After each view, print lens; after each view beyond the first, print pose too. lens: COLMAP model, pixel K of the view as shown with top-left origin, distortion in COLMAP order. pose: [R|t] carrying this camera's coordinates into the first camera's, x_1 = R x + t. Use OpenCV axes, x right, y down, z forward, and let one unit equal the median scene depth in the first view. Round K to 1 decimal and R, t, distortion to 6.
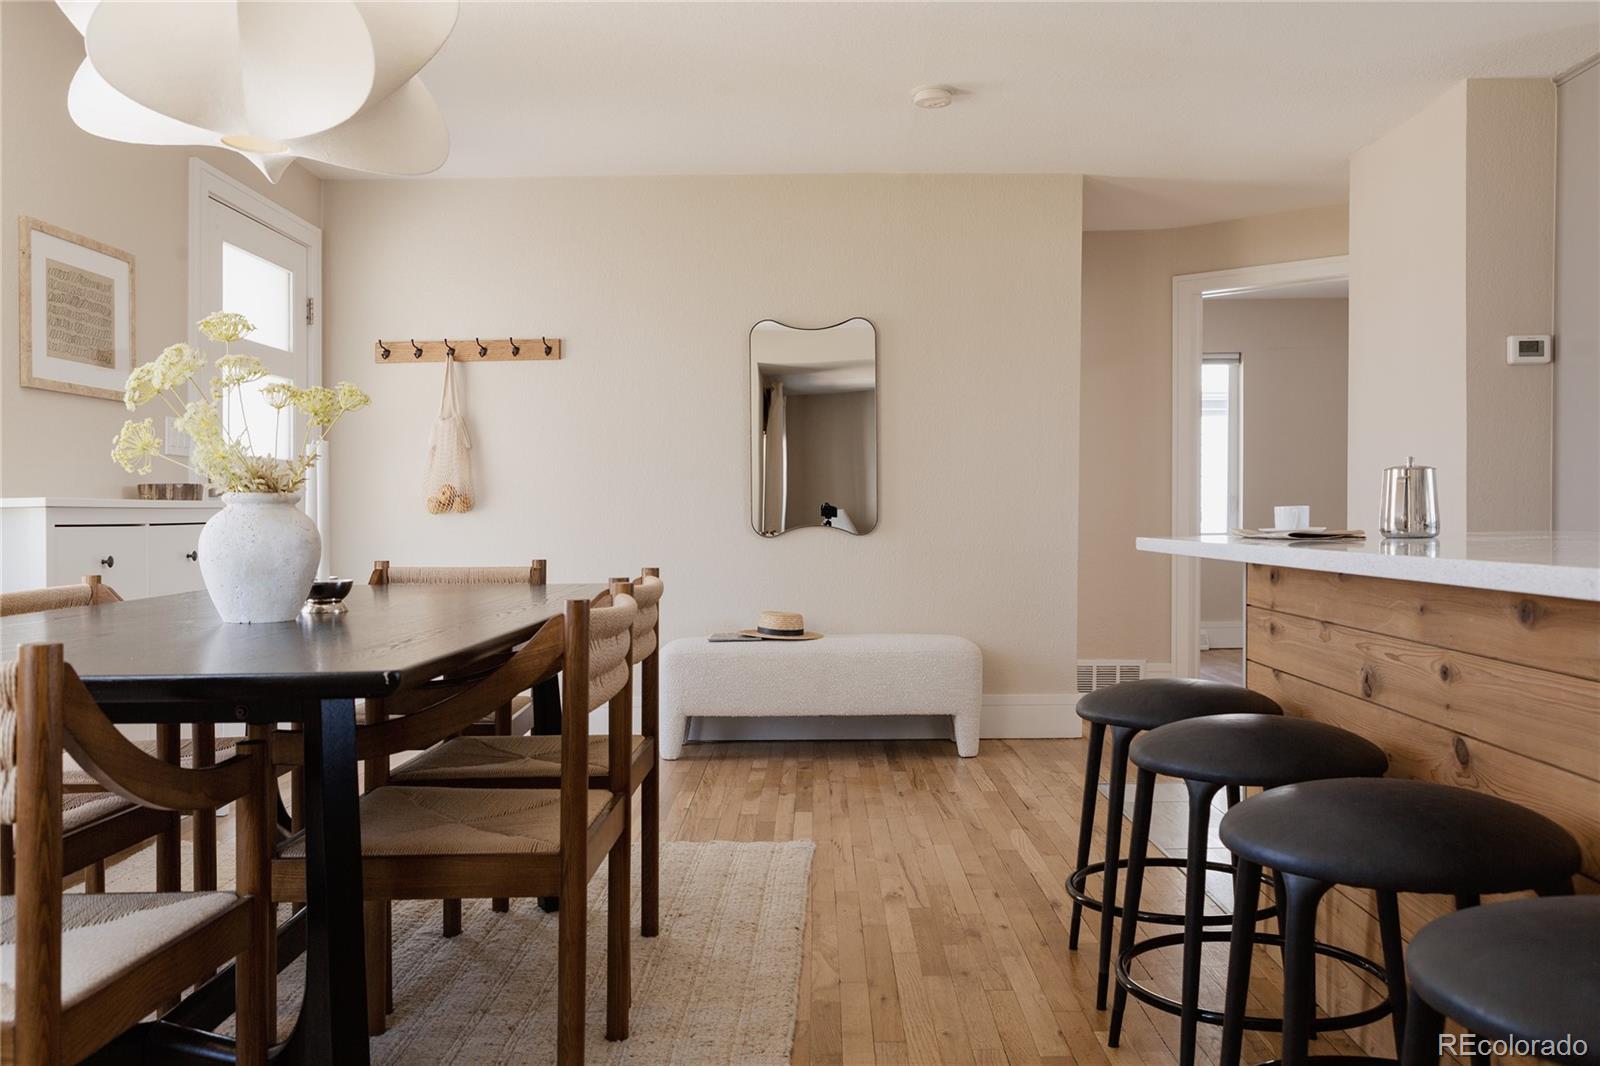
lens RADIAL K [[1378.0, 0, 801.4], [0, 1378.0, 533.9], [0, 0, 1]] dist [0.008178, 0.005488]
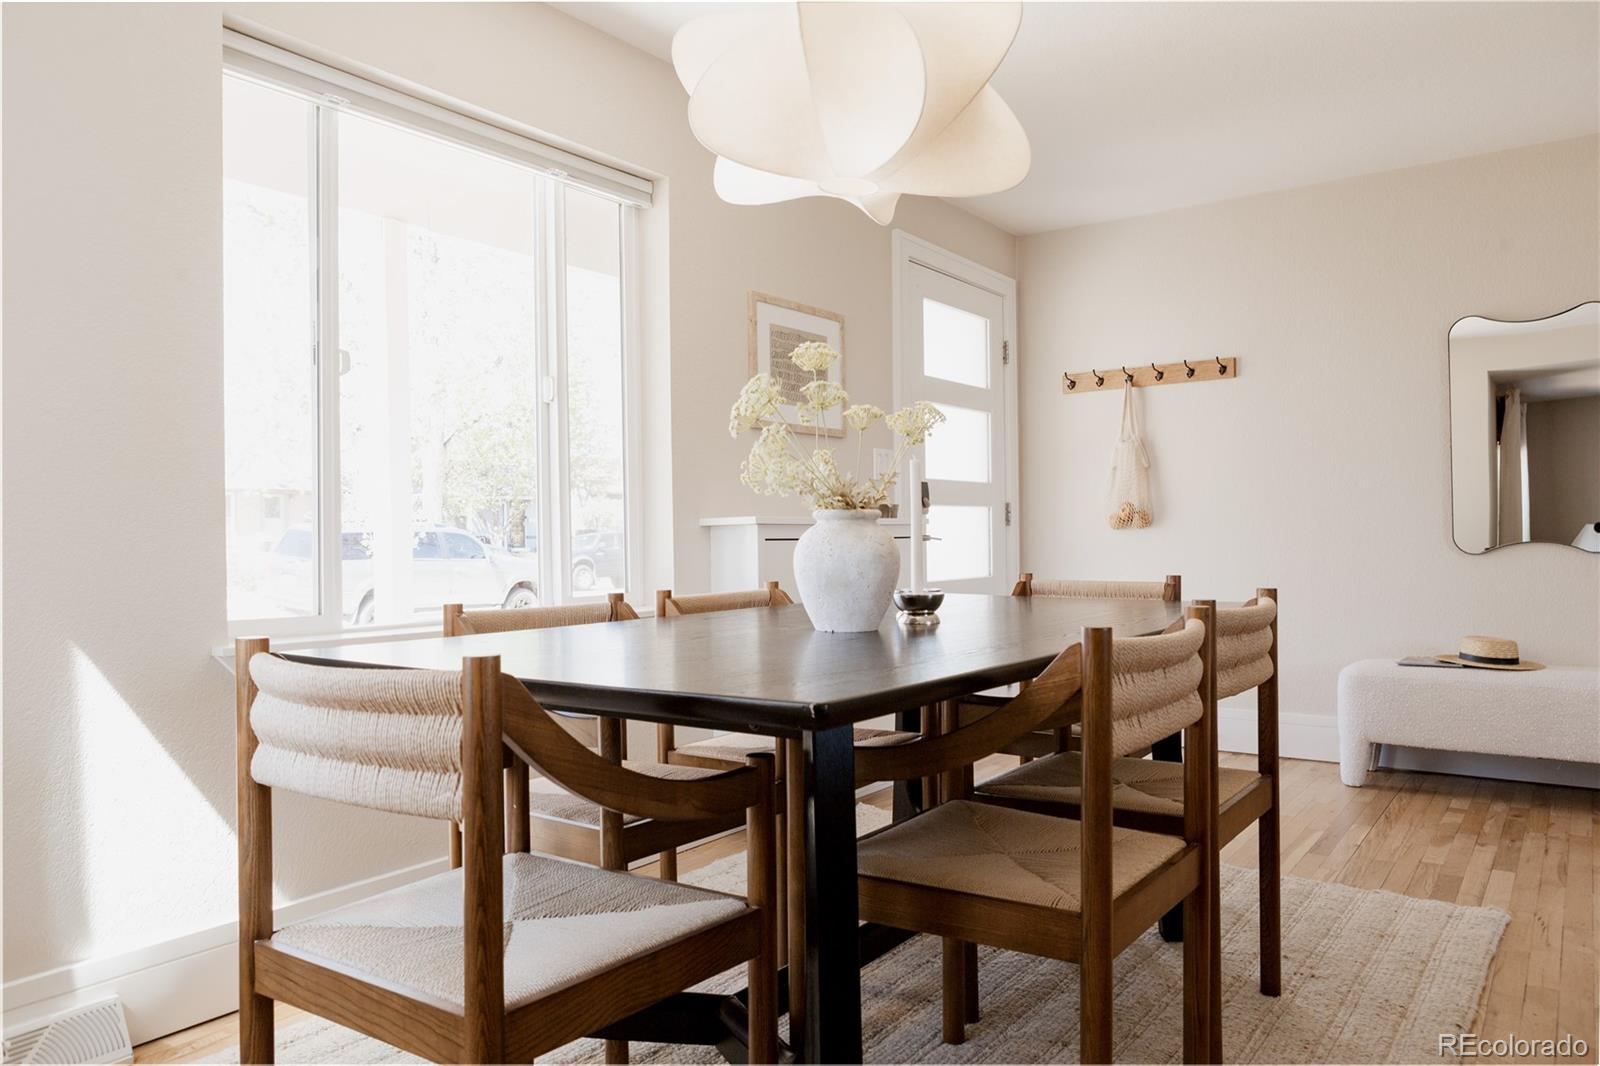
lens RADIAL K [[1136.3, 0, 796.3], [0, 1136.3, 525.7], [0, 0, 1]] dist [-0.005126, 0.009012]
pose [[0.819385, -0.003542, -0.573232, 0.053483], [-0.006617, 0.999856, -0.015636, -0.002284], [0.573205, 0.016605, 0.819244, 0.172325]]
